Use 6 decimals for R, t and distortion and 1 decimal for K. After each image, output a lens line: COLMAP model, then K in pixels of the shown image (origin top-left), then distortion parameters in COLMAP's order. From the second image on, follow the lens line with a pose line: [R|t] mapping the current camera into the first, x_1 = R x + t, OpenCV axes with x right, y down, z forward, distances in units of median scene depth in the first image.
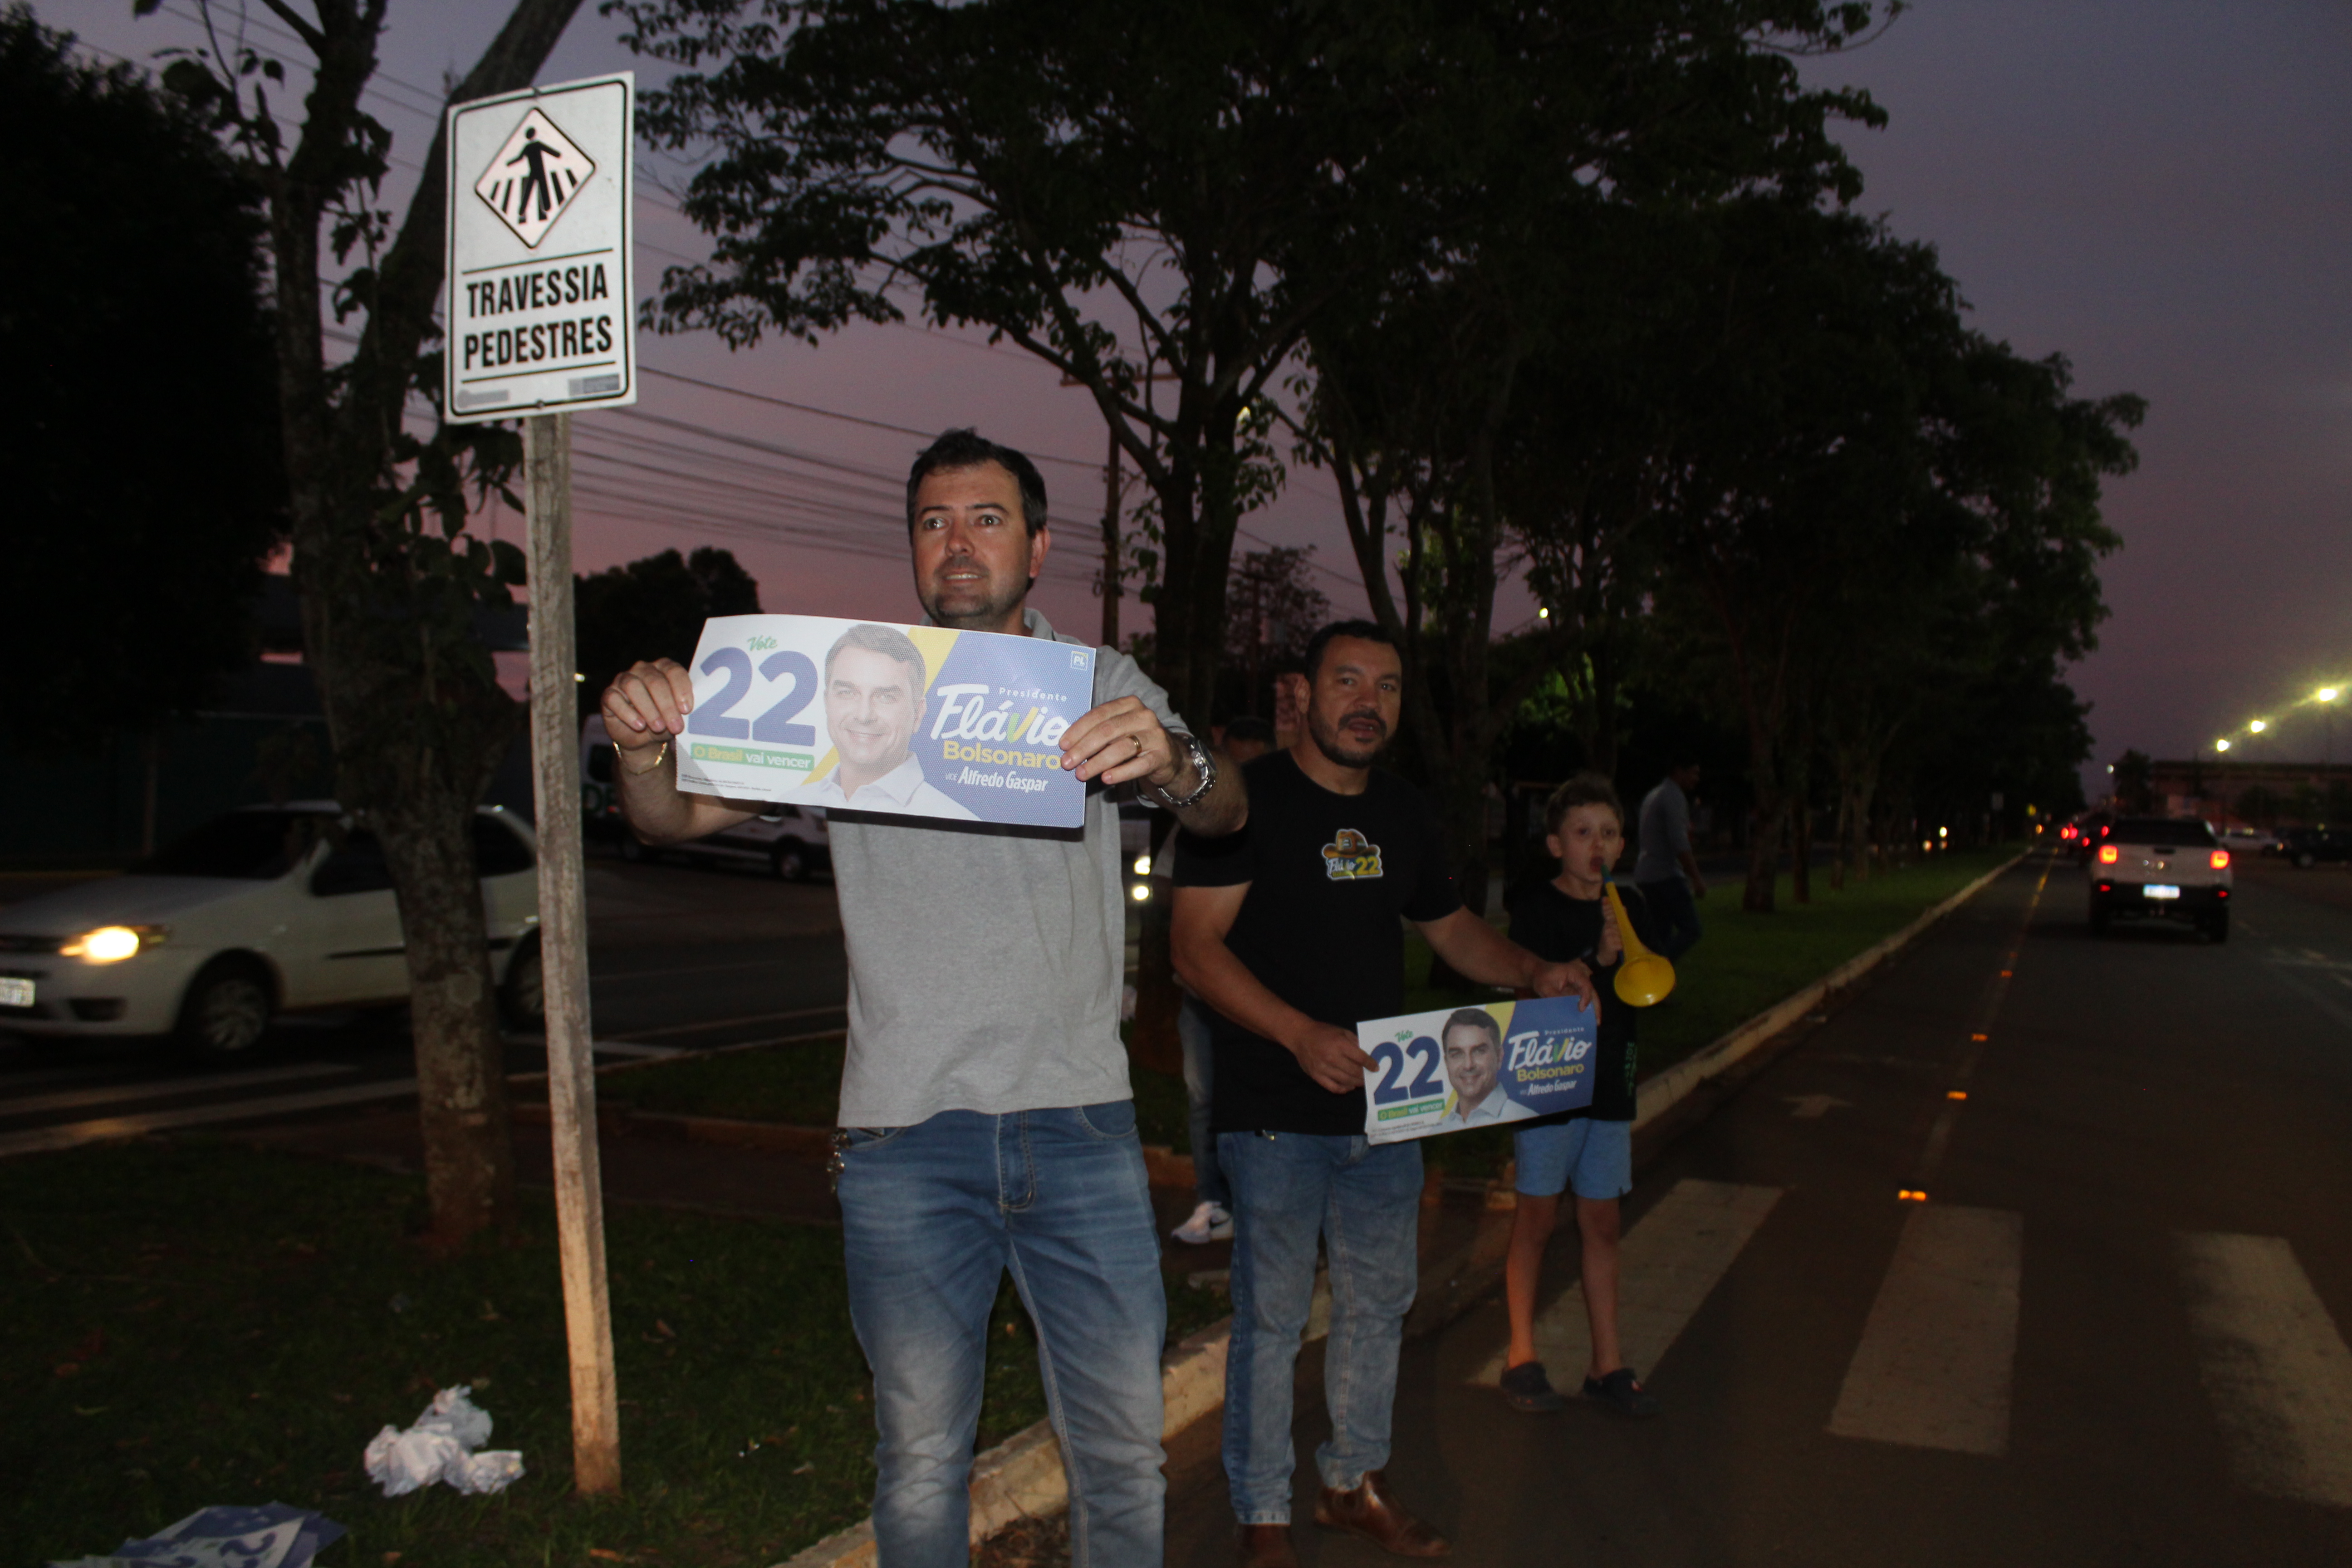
lens RADIAL K [[1956.1, 0, 1183.2], [0, 1956.1, 797.5], [0, 0, 1]] dist [-0.164796, 0.147342]
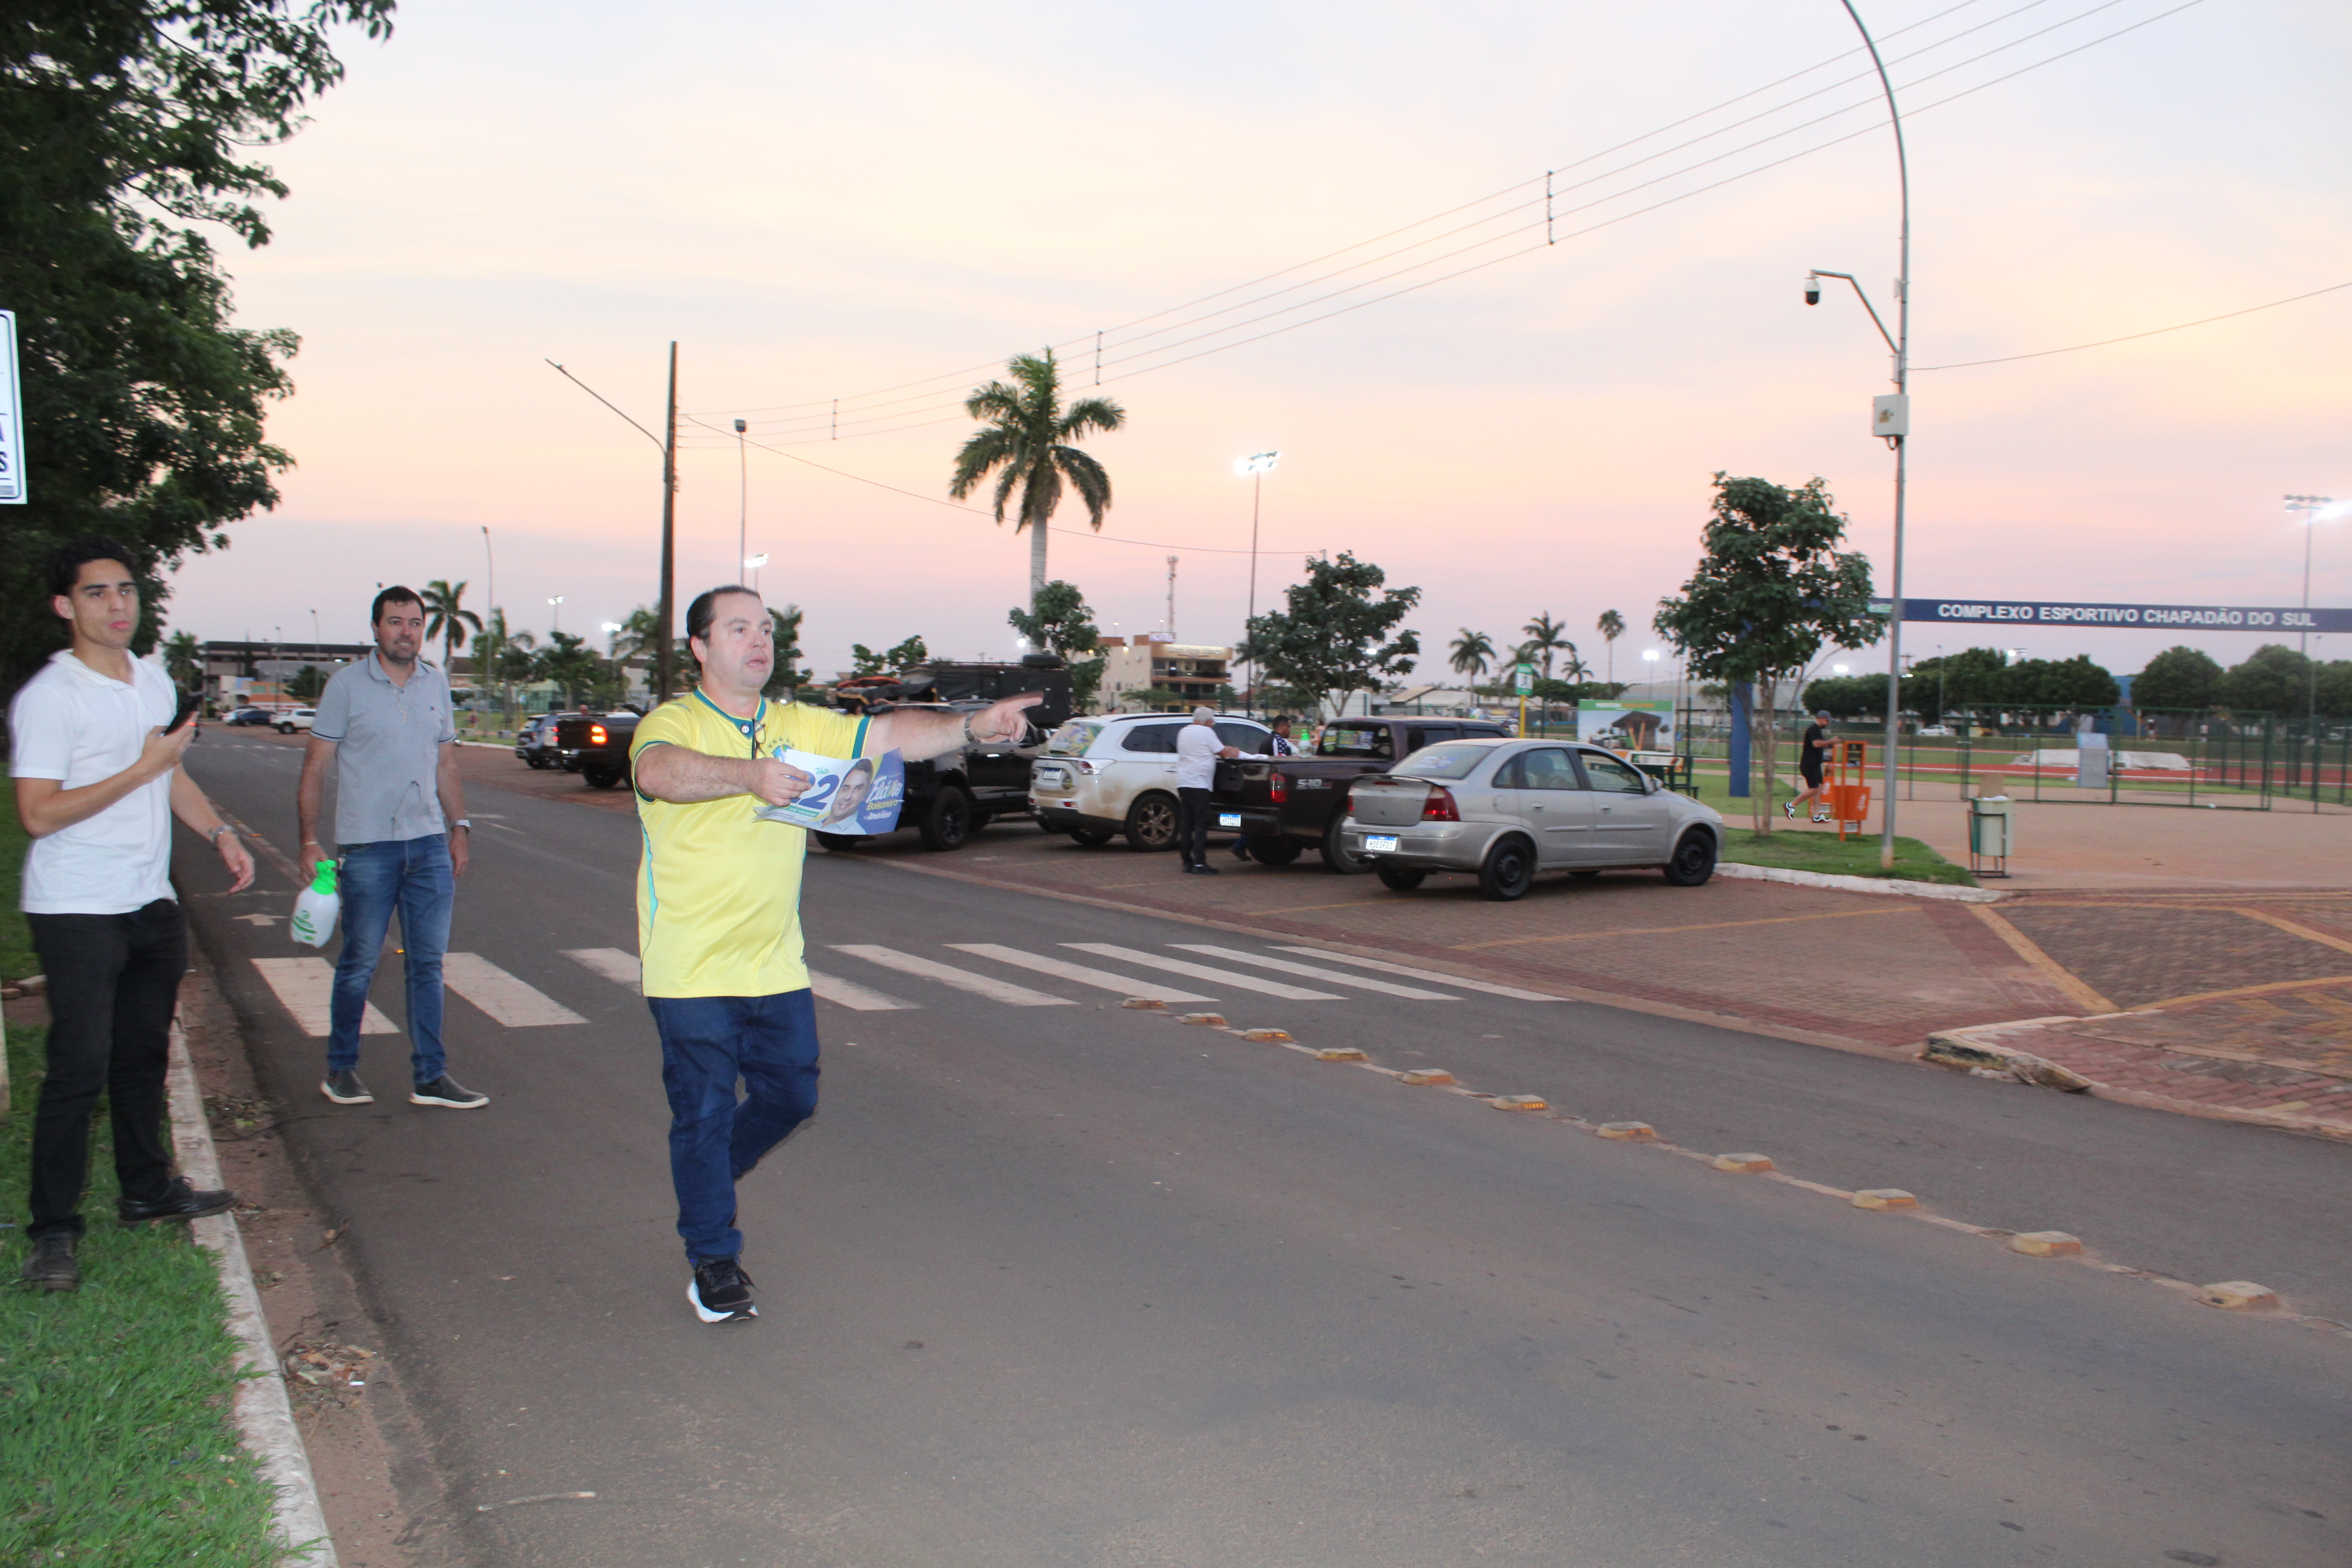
lens RADIAL K [[1965.9, 0, 1190.8], [0, 1965.9, 797.7], [0, 0, 1]] dist [-0.170690, 0.157807]
pose [[0.572908, -0.052752, 0.817920, -0.608613], [0.000274, 0.997939, 0.064171, -0.023230], [-0.819620, -0.036539, 0.571742, -0.499927]]
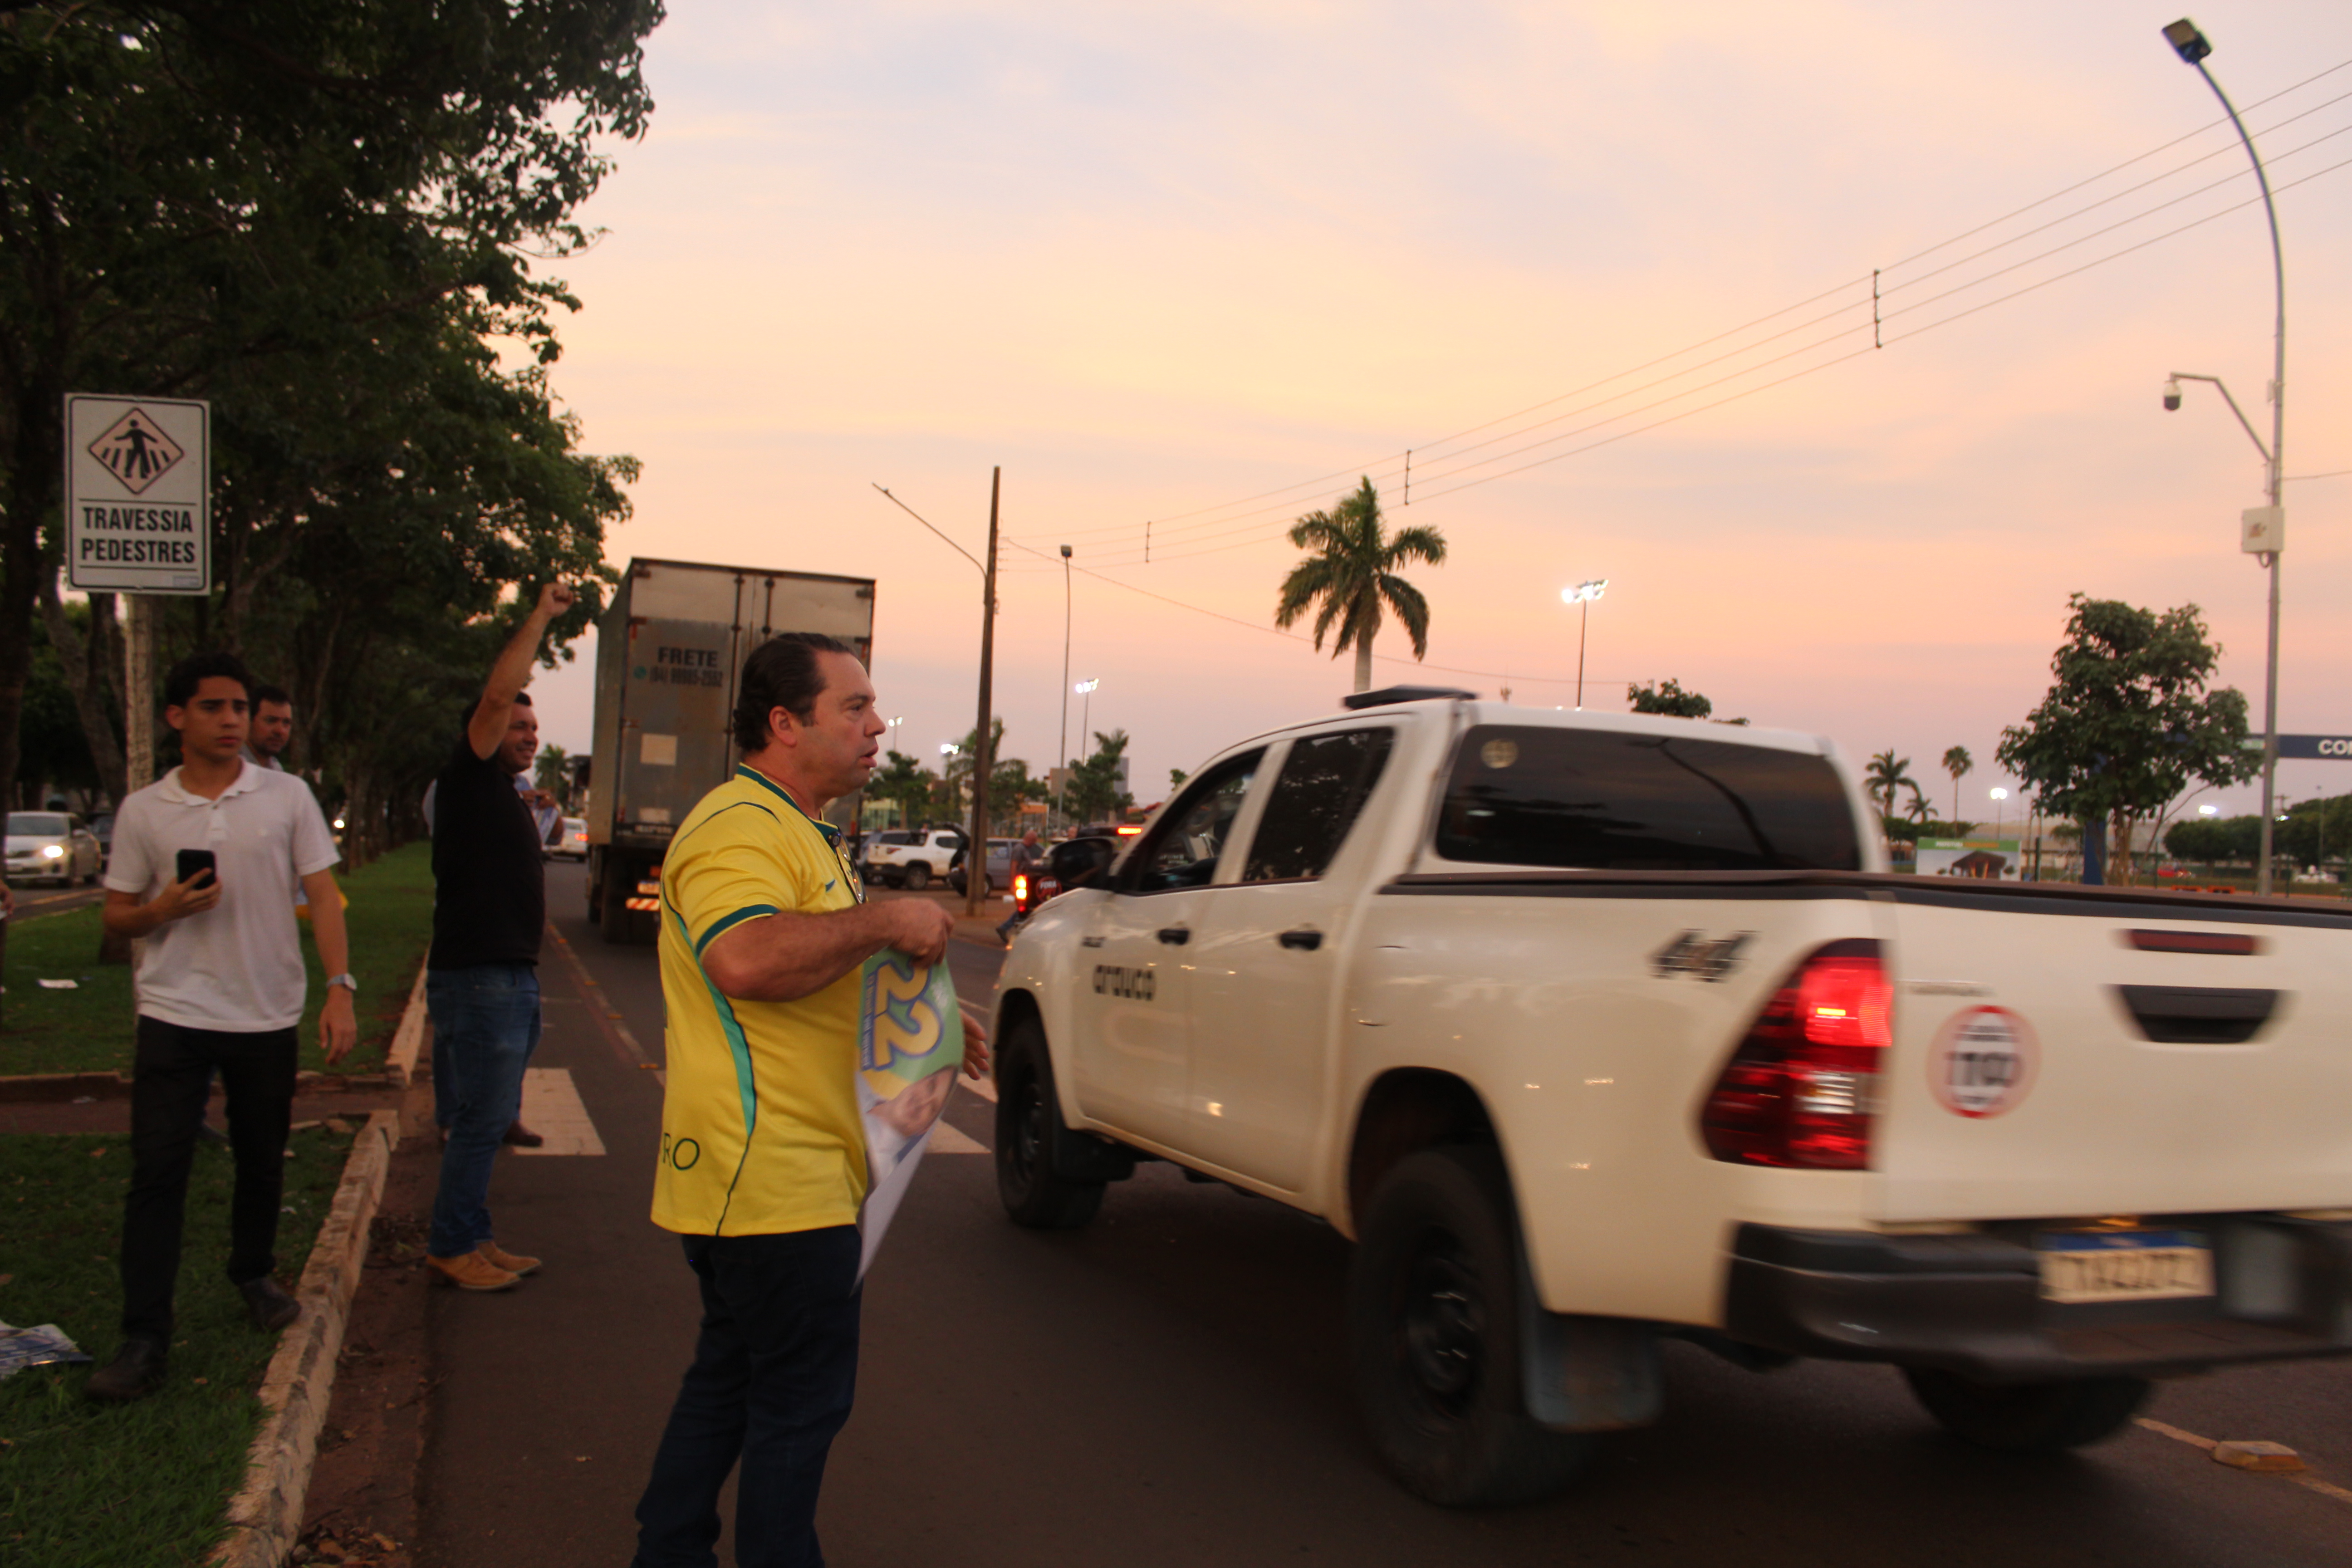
lens RADIAL K [[1956.1, 0, 1183.2], [0, 1956.1, 797.5], [0, 0, 1]] dist [-0.164796, 0.147342]
pose [[0.705555, 0.012096, 0.708552, -0.478770], [-0.016803, 0.999859, -0.000337, -0.018708], [-0.708456, -0.011668, 0.705659, -0.465113]]
